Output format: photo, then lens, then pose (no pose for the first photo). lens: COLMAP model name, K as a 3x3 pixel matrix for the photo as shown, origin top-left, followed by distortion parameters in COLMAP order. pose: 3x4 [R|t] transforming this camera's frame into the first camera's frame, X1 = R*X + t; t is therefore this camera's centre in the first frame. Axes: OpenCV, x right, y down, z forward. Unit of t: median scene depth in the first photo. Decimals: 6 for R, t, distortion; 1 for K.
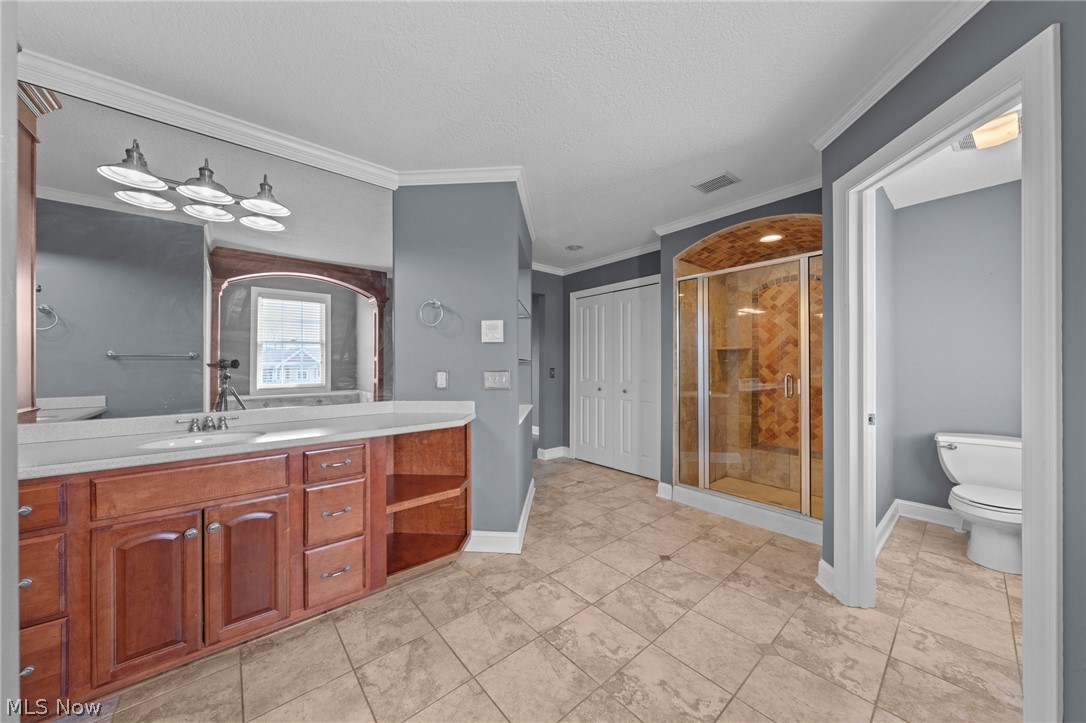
lens RADIAL K [[370.3, 0, 538.4], [0, 370.3, 364.7], [0, 0, 1]] dist [-0.001854, 0.000284]
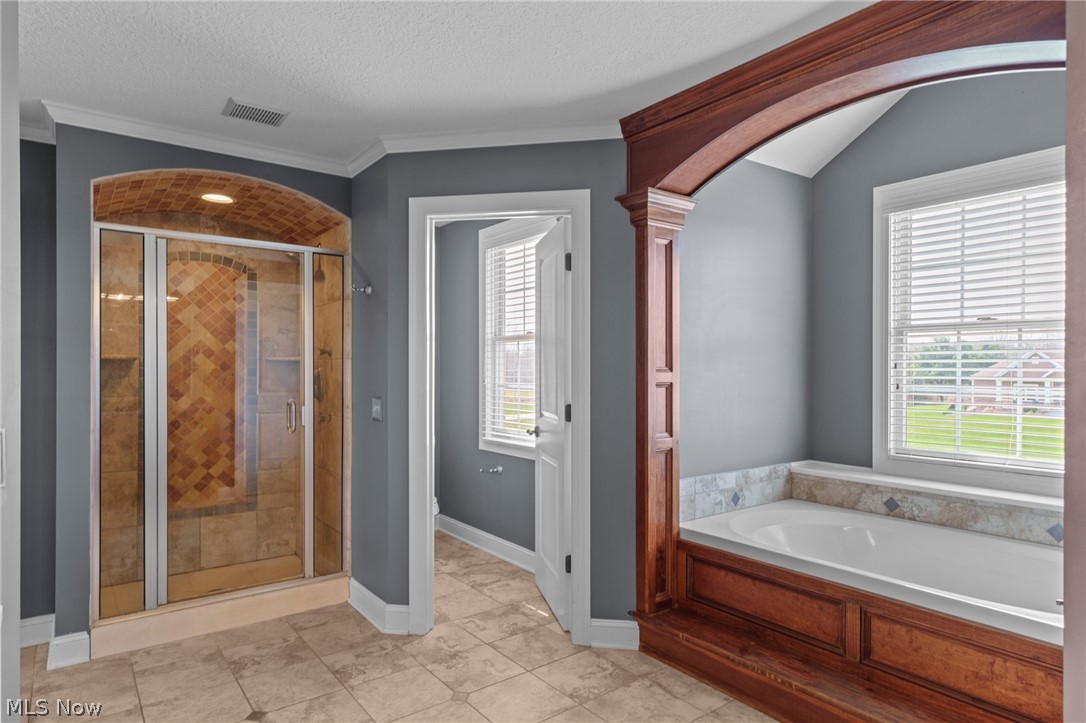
lens RADIAL K [[643.2, 0, 541.0], [0, 643.2, 363.9], [0, 0, 1]] dist [-0.004754, -0.000549]
pose [[0.044907, 0.001843, 0.998989, -0.738346], [-0.001458, 0.999997, -0.001779, -0.056719], [-0.998990, -0.001376, 0.044910, 0.523861]]
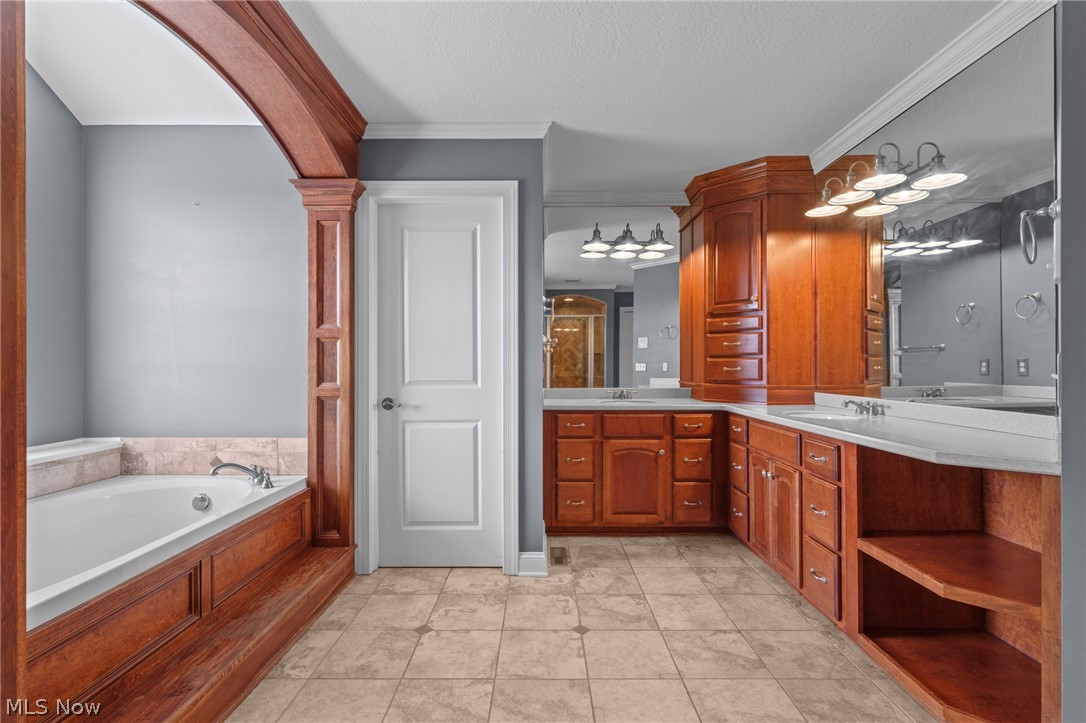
lens RADIAL K [[503.8, 0, 540.6], [0, 503.8, 364.9], [0, 0, 1]] dist [0.004318, -0.000443]
pose [[-0.650179, 0.004494, -0.759768, 0.693882], [0.004888, 0.999987, 0.001732, 0.023736], [0.759765, -0.002587, -0.650192, 1.045836]]
